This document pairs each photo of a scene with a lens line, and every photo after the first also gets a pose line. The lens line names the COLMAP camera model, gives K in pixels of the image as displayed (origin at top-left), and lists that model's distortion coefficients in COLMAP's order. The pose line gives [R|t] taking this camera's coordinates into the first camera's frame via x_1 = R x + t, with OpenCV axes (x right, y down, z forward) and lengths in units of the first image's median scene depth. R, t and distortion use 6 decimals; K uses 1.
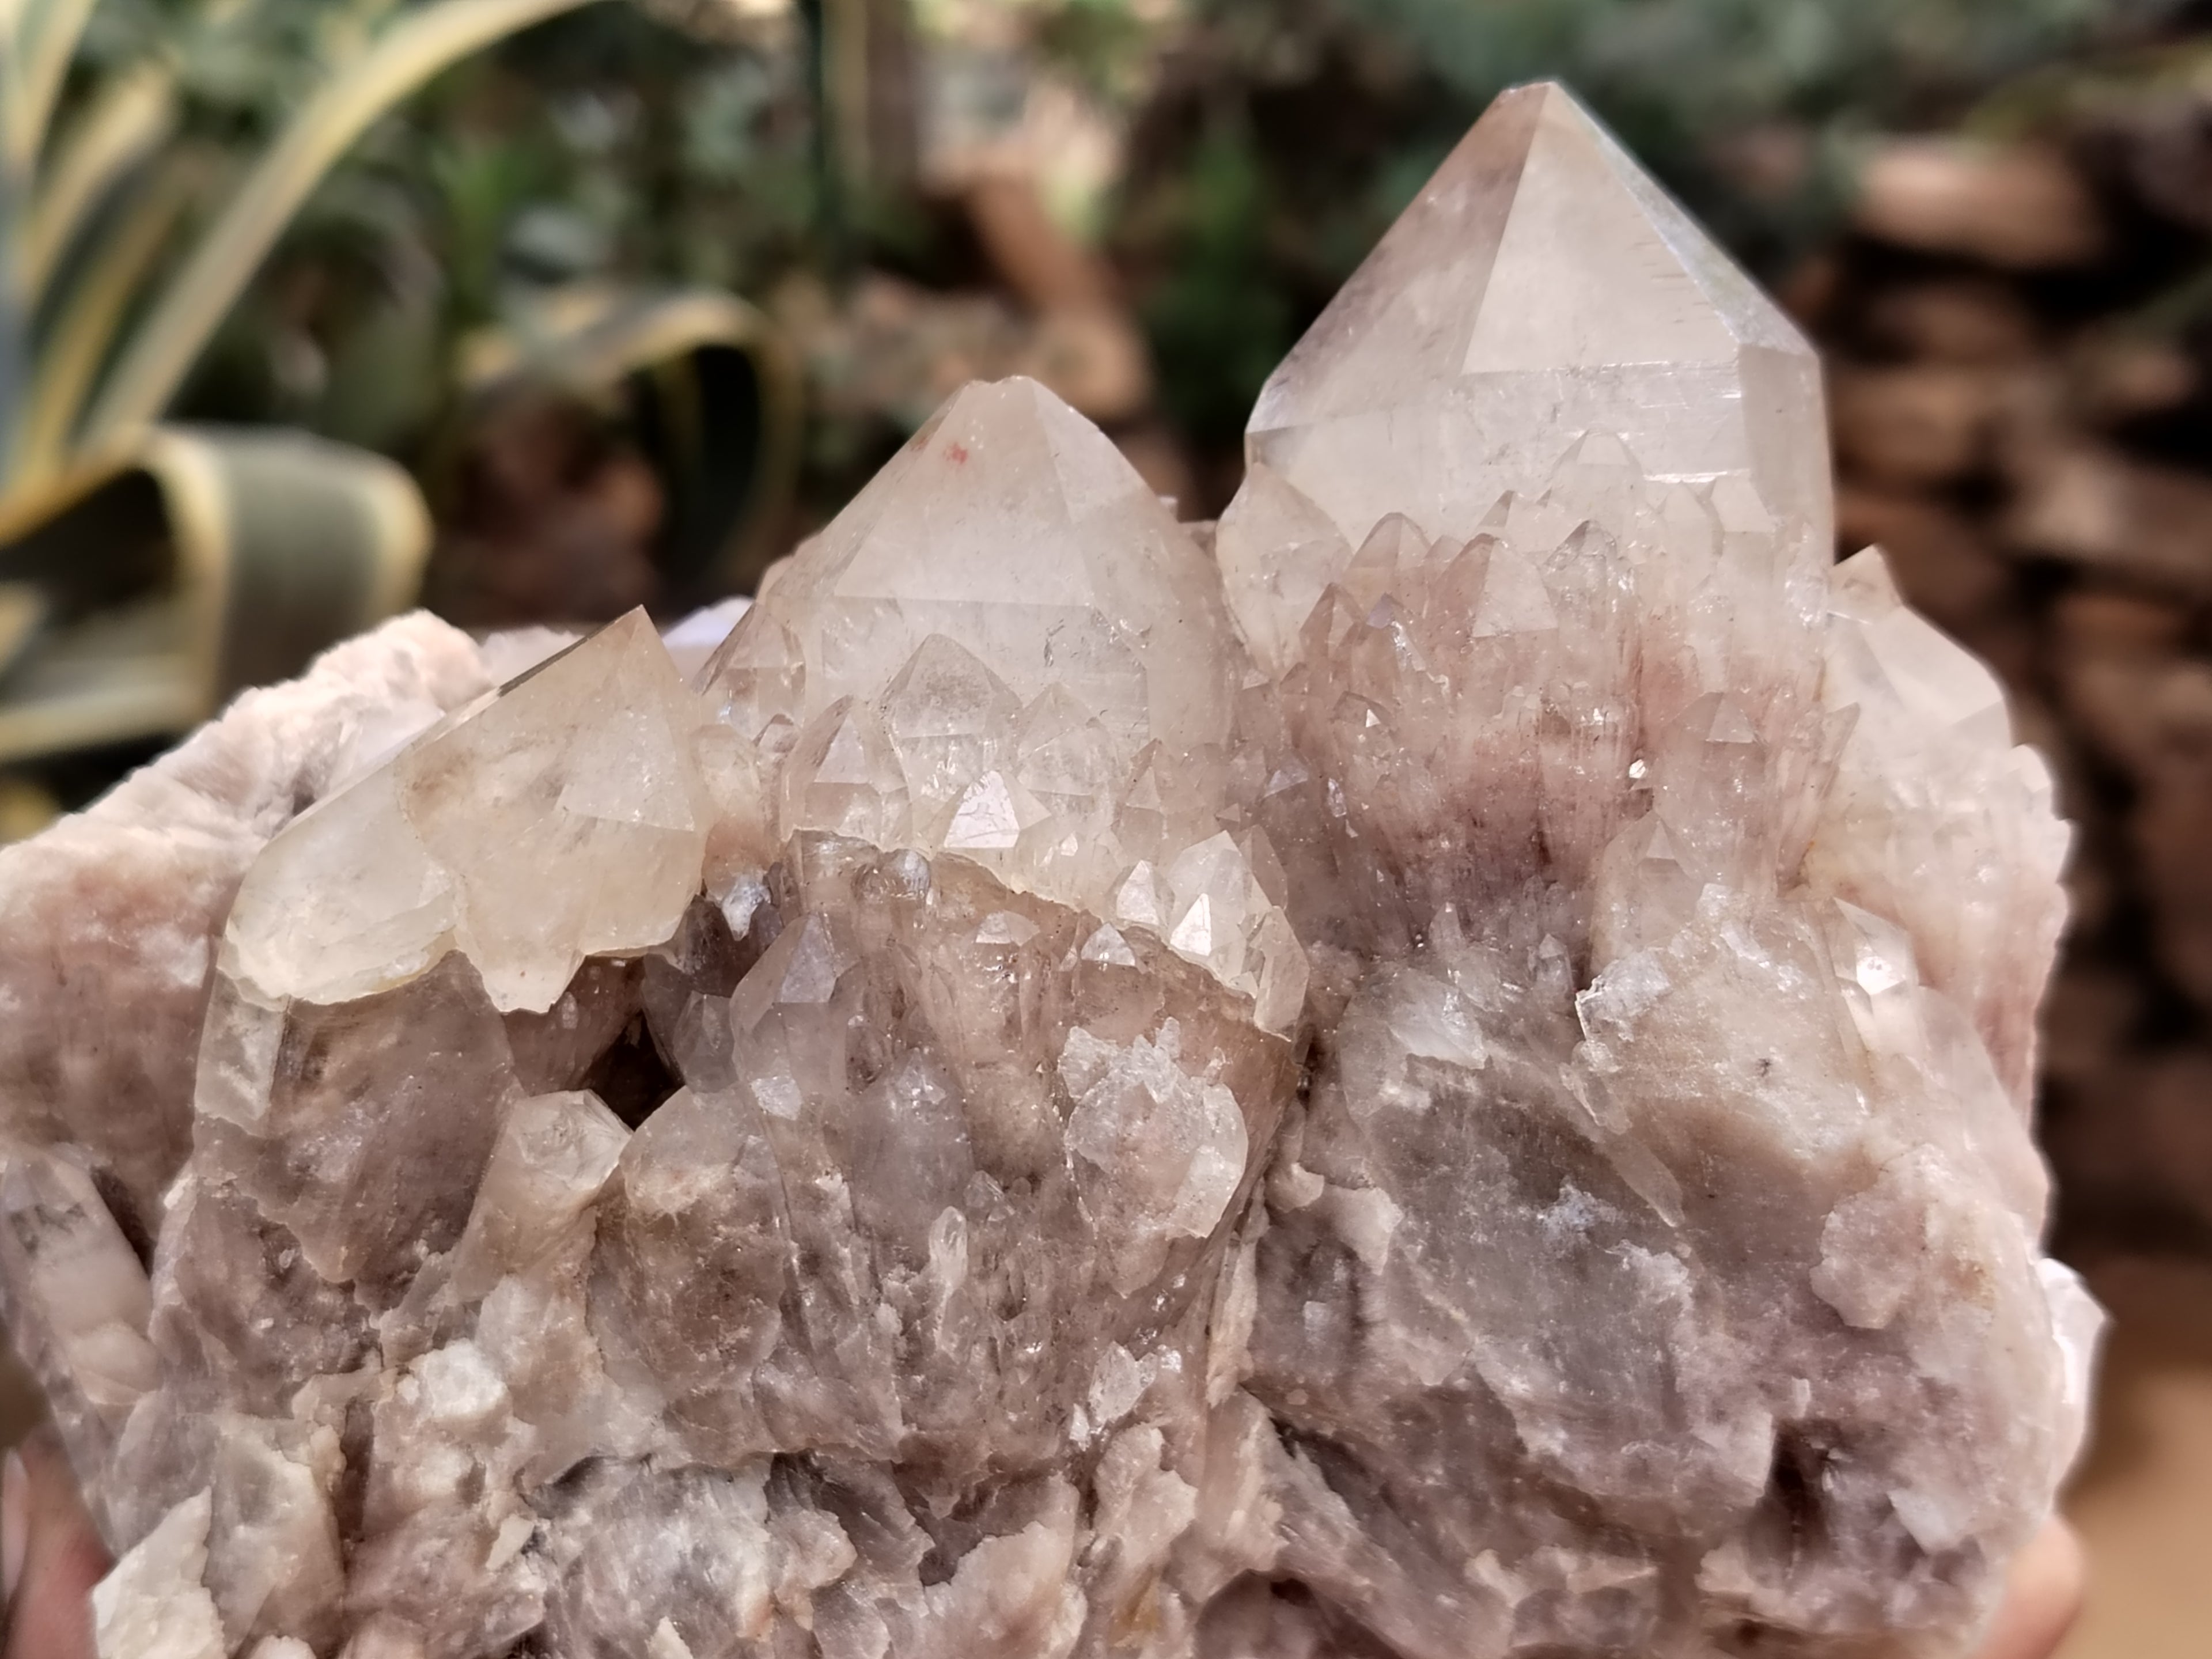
lens RADIAL K [[3179.7, 0, 1106.0], [0, 3179.7, 829.5], [0, 0, 1]] dist [0.231230, -1.092270]
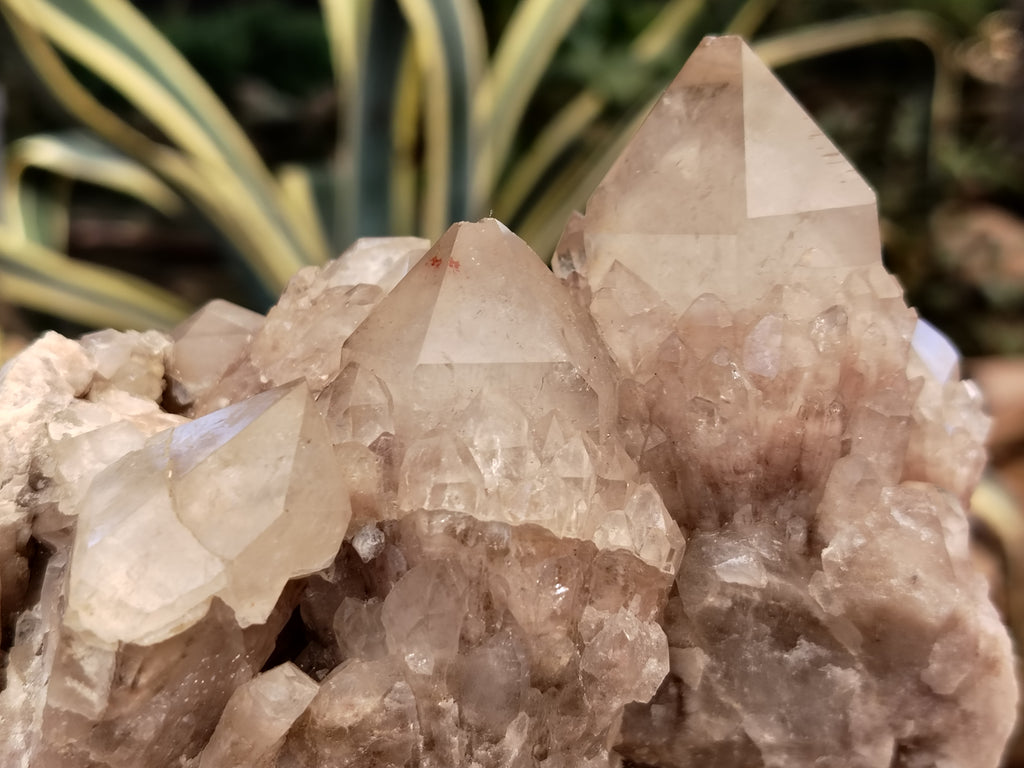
lens RADIAL K [[1472.0, 0, 512.0], [0, 1472.0, 384.0], [0, 0, 1]] dist [0.231230, -1.092270]
pose [[0.942837, -0.080908, 0.323282, -0.296536], [0.038017, 0.989861, 0.136860, -0.169969], [-0.331077, -0.116746, 0.936354, 0.242256]]
